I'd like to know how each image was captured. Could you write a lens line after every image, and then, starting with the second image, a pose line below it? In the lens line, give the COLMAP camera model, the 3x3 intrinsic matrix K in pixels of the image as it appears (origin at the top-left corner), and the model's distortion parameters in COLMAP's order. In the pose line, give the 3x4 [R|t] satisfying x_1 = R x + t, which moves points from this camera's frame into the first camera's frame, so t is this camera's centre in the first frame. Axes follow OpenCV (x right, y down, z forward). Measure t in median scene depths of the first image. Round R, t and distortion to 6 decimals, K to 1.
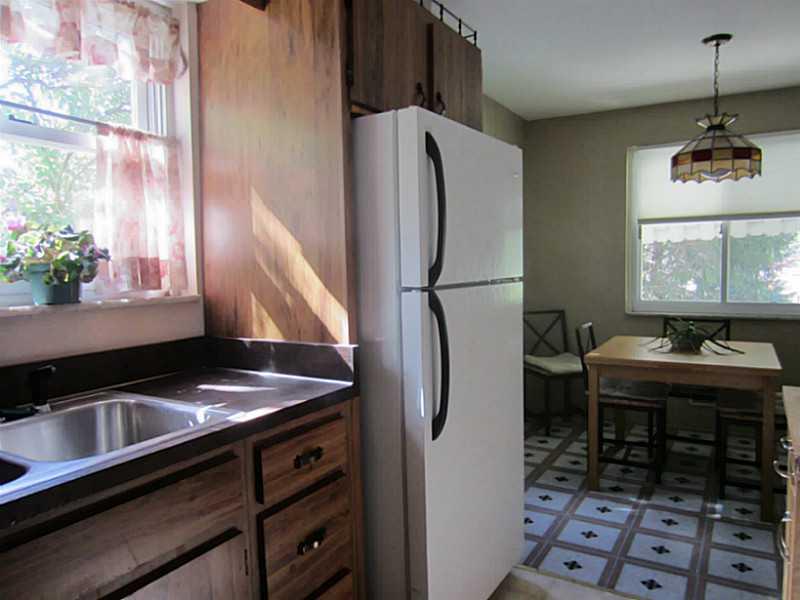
lens RADIAL K [[572.3, 0, 400.0], [0, 572.3, 300.0], [0, 0, 1]] dist [-0.050644, 0.027114]
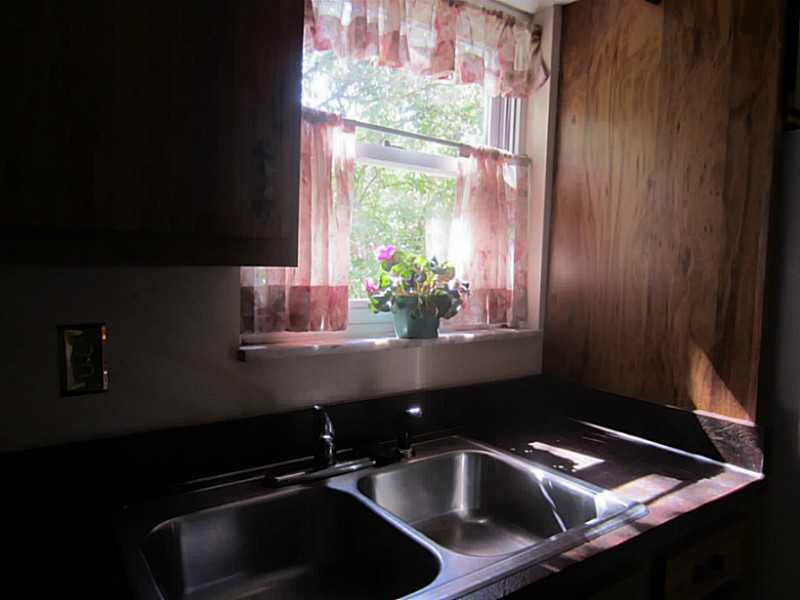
lens RADIAL K [[572.3, 0, 400.0], [0, 572.3, 300.0], [0, 0, 1]] dist [-0.050644, 0.027114]
pose [[0.911955, 0.073601, -0.403634, -0.216424], [-0.070584, 0.997255, 0.022370, -0.067412], [0.404173, 0.008089, 0.914647, 0.088693]]
